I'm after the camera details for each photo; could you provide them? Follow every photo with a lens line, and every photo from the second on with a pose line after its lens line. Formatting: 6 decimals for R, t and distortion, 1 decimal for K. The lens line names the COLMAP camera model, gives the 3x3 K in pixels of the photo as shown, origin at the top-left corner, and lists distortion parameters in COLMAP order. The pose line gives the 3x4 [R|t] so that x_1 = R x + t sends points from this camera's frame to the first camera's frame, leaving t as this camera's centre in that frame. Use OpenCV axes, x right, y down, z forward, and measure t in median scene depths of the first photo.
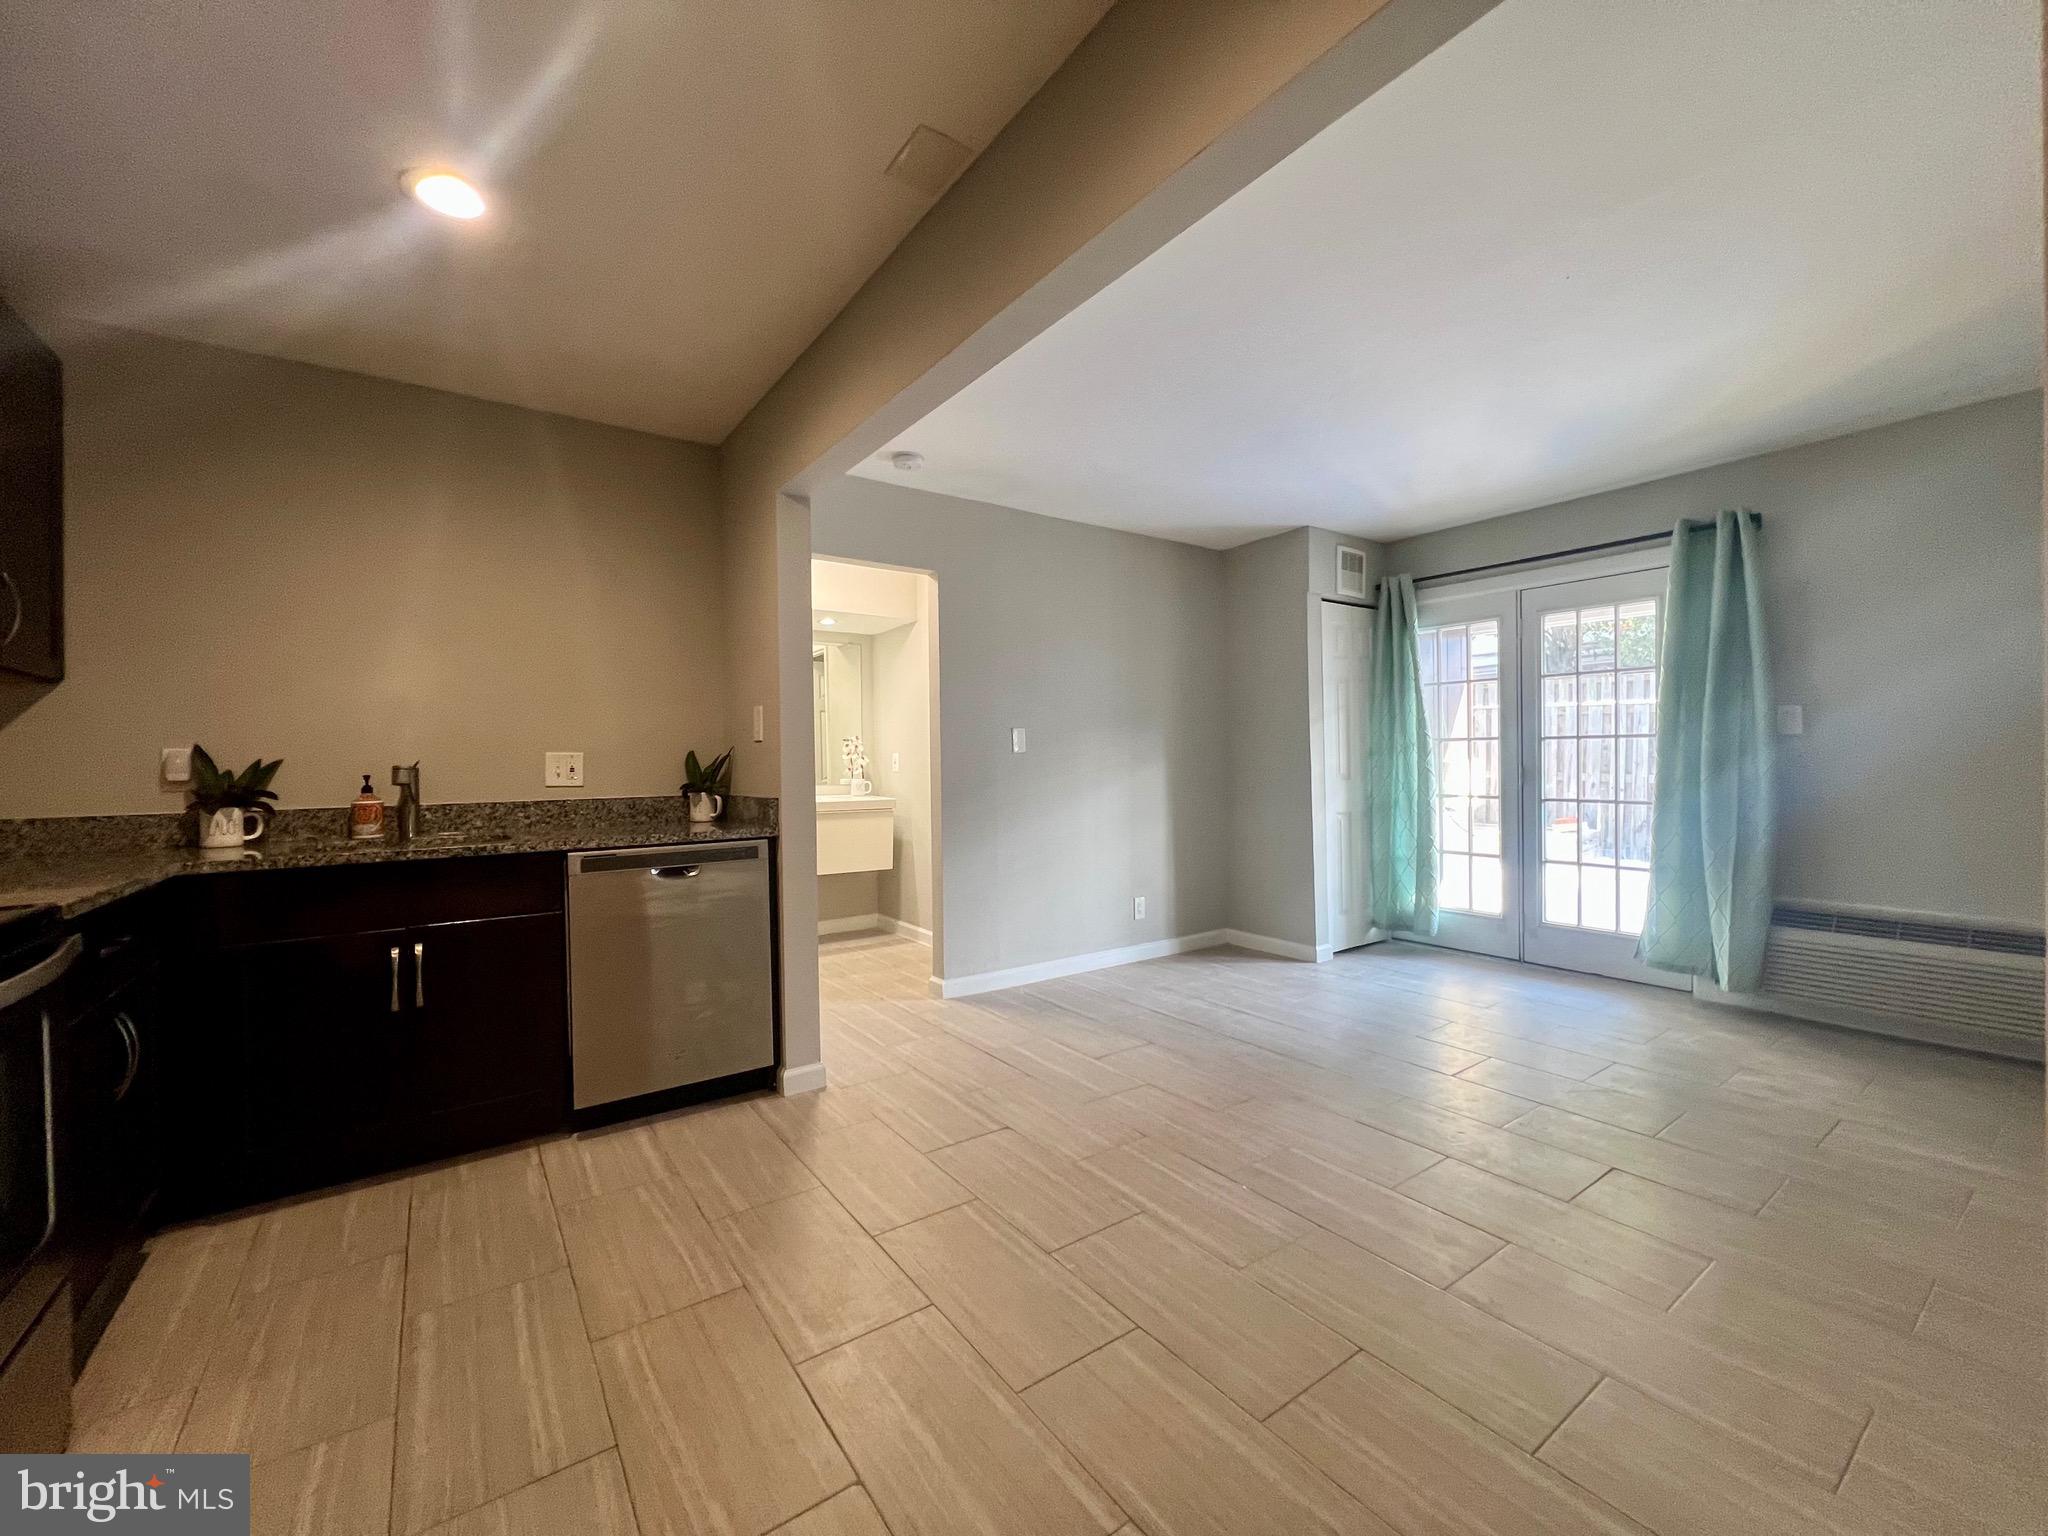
lens RADIAL K [[823.7, 0, 1022.0], [0, 823.7, 763.5], [0, 0, 1]] dist [-0.001506, 0.000390]
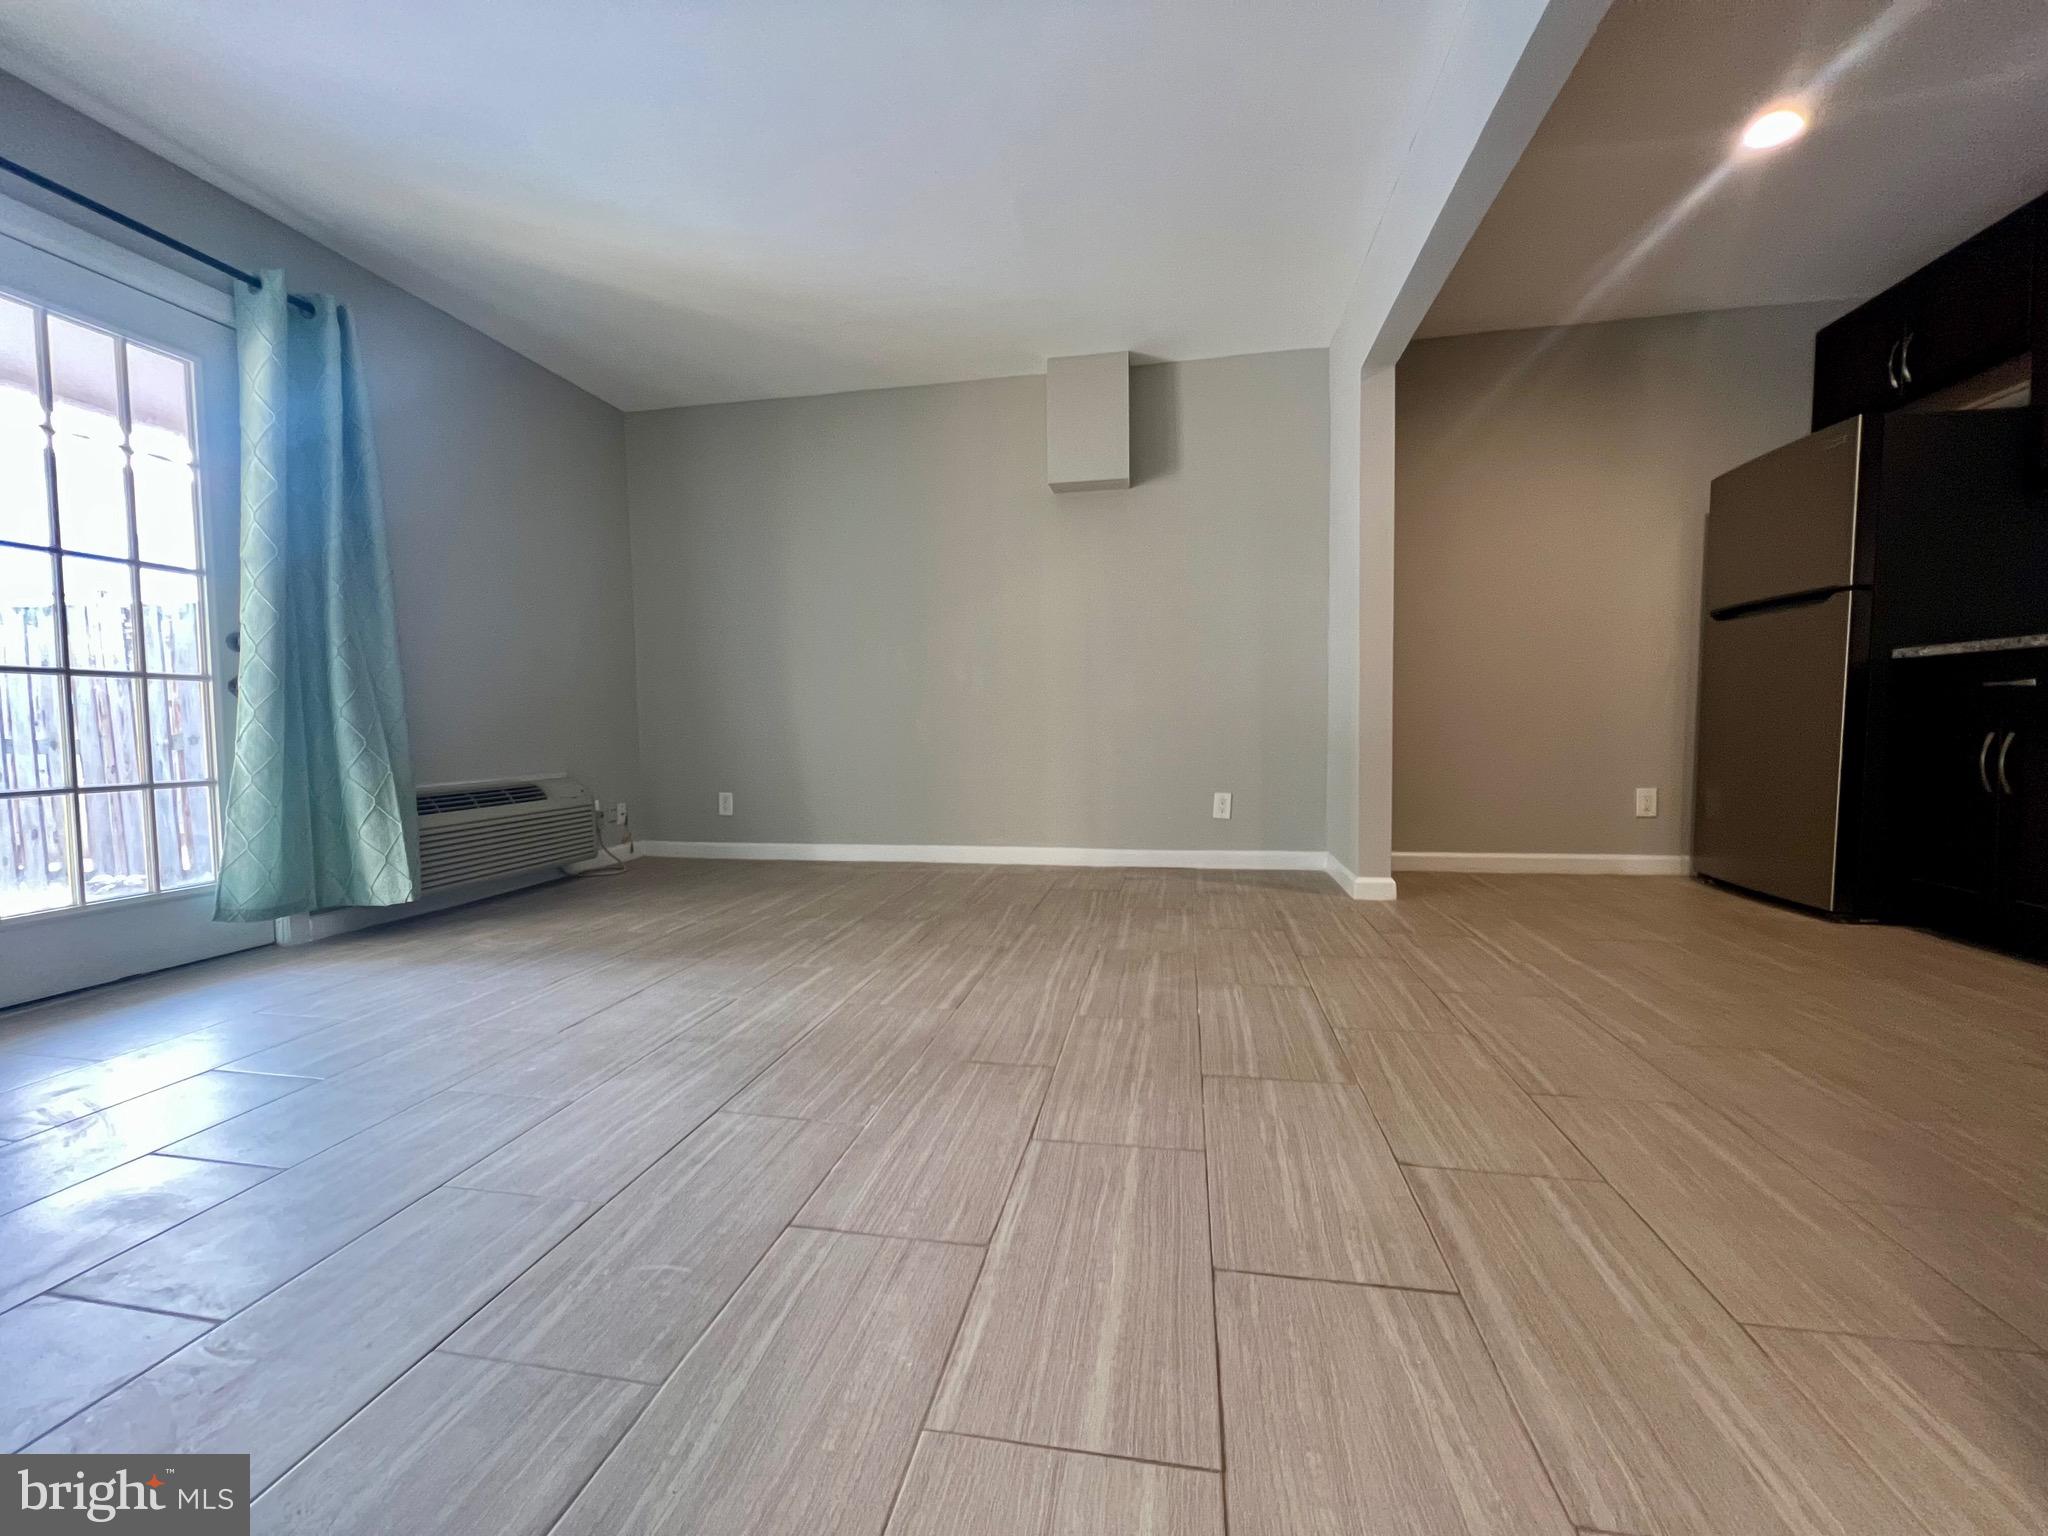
lens RADIAL K [[818.9, 0, 1022.6], [0, 818.9, 764.7], [0, 0, 1]] dist [-0.000378, 0.000116]
pose [[-0.688114, -0.014728, 0.725453, -0.180064], [0.025915, 0.998657, 0.044855, 0.129414], [-0.725139, 0.049666, -0.686809, 1.215619]]
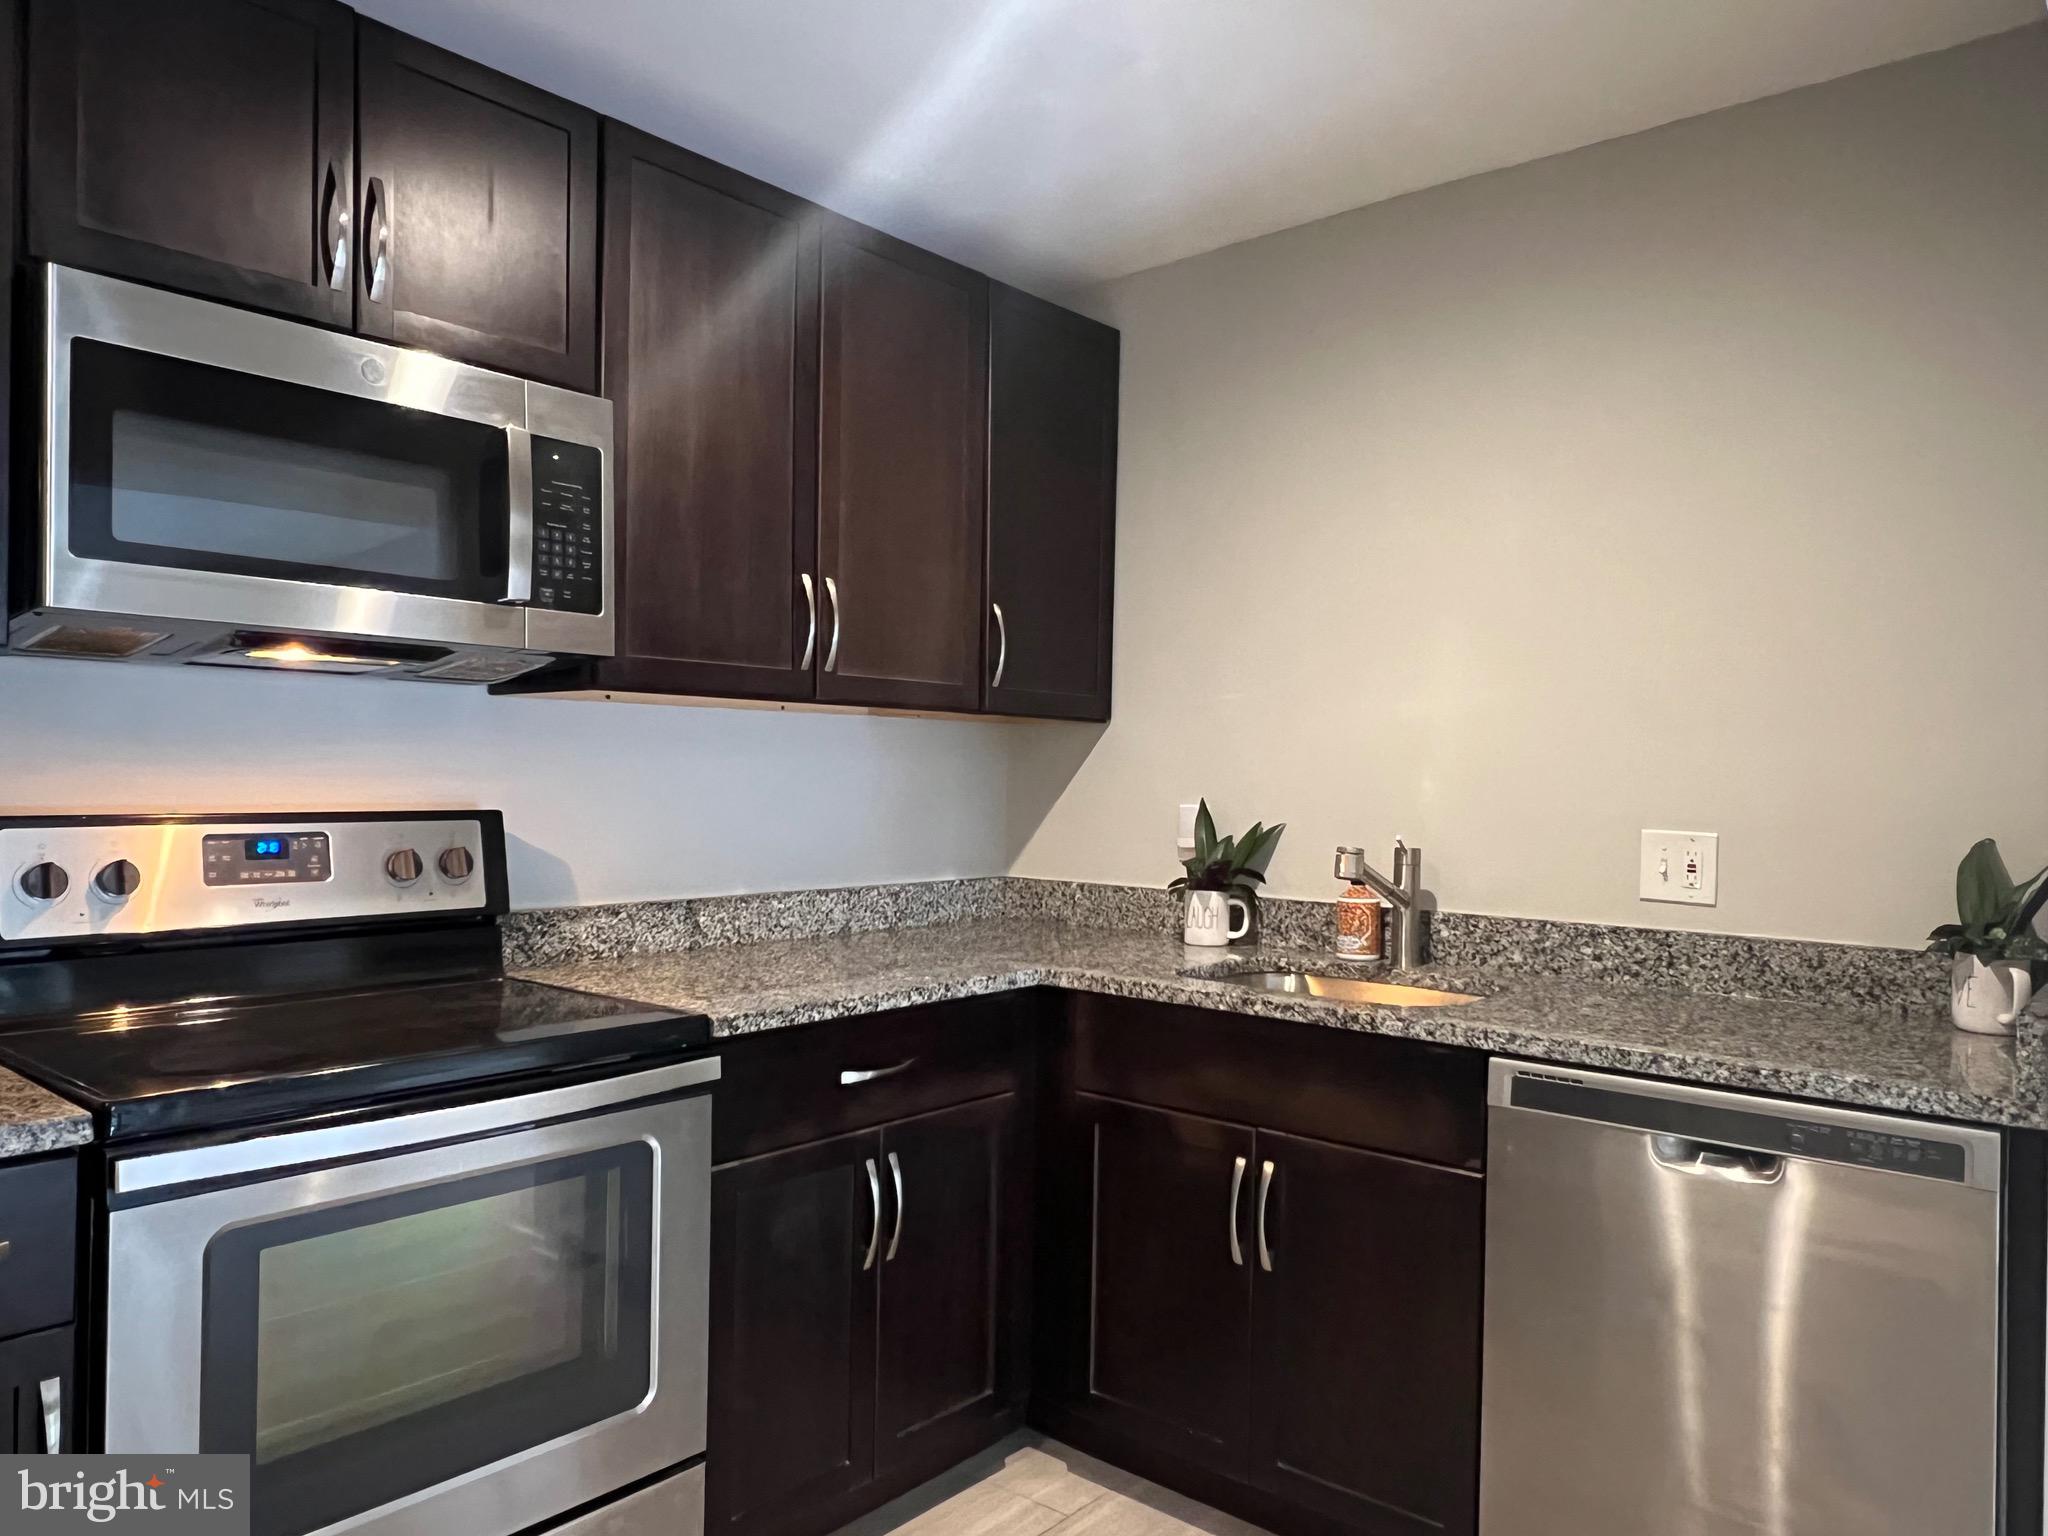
lens RADIAL K [[1400.1, 0, 1011.2], [0, 1400.1, 765.3], [0, 0, 1]] dist [0.001286, -0.005303]
pose [[0.233972, 0.014574, -0.972134, 0.129431], [-0.022815, 0.999695, 0.009496, -0.047111], [0.971976, 0.019957, 0.234233, 0.416542]]
